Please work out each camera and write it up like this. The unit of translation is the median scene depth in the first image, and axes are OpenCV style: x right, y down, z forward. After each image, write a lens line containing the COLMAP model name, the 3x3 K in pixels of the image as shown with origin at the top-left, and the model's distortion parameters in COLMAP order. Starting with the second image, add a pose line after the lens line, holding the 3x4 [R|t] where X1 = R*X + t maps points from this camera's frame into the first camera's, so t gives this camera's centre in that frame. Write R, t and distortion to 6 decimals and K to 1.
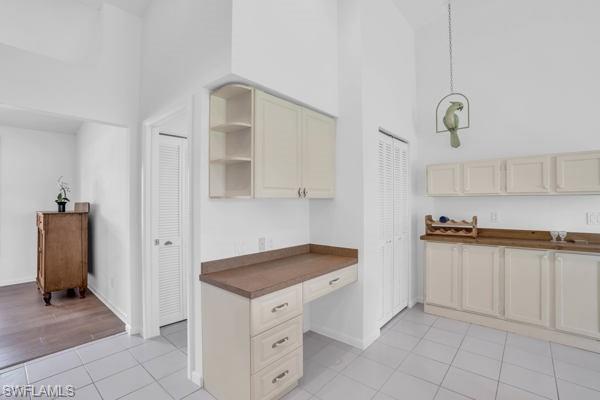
lens RADIAL K [[278.2, 0, 303.0], [0, 278.2, 199.7], [0, 0, 1]] dist [-0.048198, 0.009070]
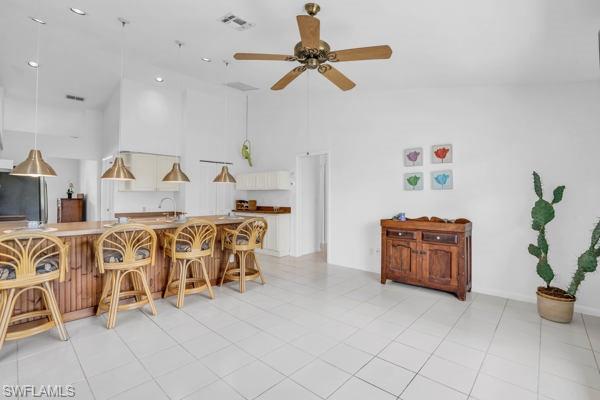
lens RADIAL K [[278.2, 0, 297.1], [0, 278.2, 196.6], [0, 0, 1]] dist [-0.048198, 0.009070]
pose [[0.999269, 0.004112, -0.038013, 0.885199], [-0.003707, 0.999935, 0.010742, 0.007400], [0.038054, -0.010593, 0.999220, -0.957276]]
